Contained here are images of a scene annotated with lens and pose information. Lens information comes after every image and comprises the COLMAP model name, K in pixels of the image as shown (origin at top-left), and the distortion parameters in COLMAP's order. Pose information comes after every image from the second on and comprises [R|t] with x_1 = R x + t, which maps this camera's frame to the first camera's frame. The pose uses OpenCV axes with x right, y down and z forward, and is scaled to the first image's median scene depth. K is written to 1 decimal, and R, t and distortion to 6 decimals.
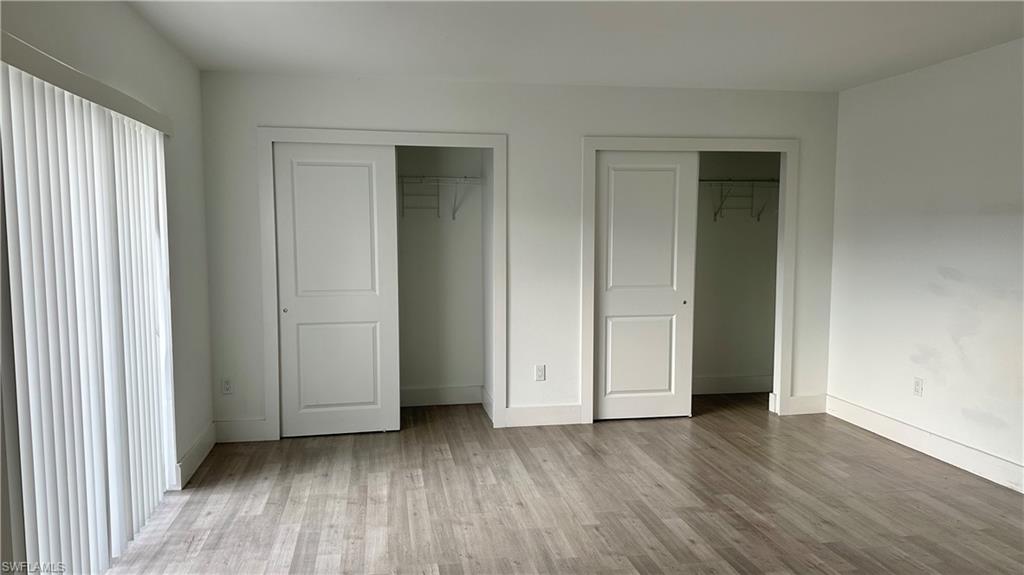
lens RADIAL K [[715.2, 0, 512.0], [0, 715.2, 287.5], [0, 0, 1]] dist [0.132142, -0.282451]
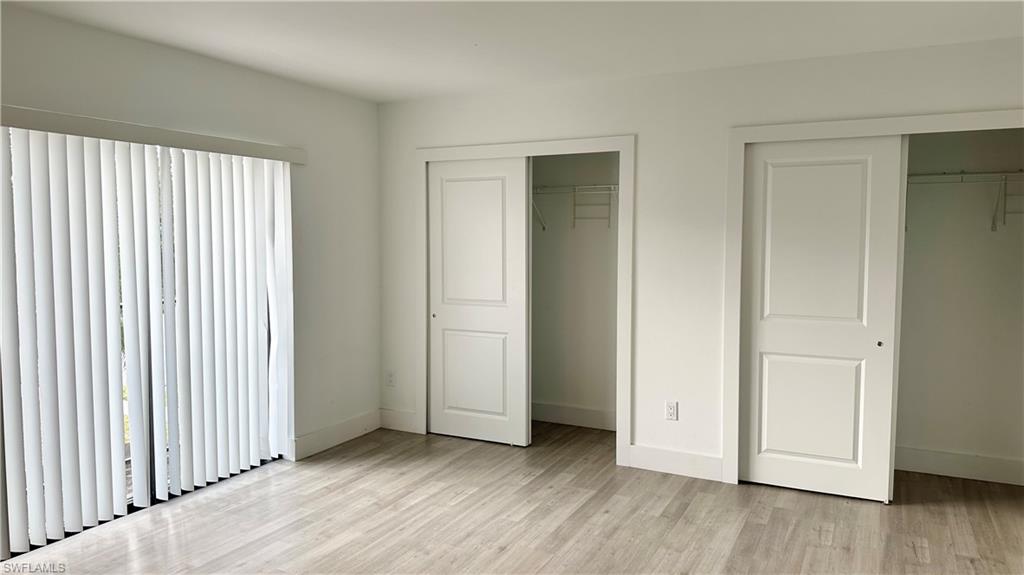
lens RADIAL K [[715.7, 0, 509.5], [0, 715.7, 276.5], [0, 0, 1]] dist [0.134697, -0.270852]
pose [[0.787829, 0.036295, -0.614824, 0.433789], [-0.049895, 0.998742, -0.004976, -0.027012], [0.613870, 0.034596, 0.788648, 0.216693]]
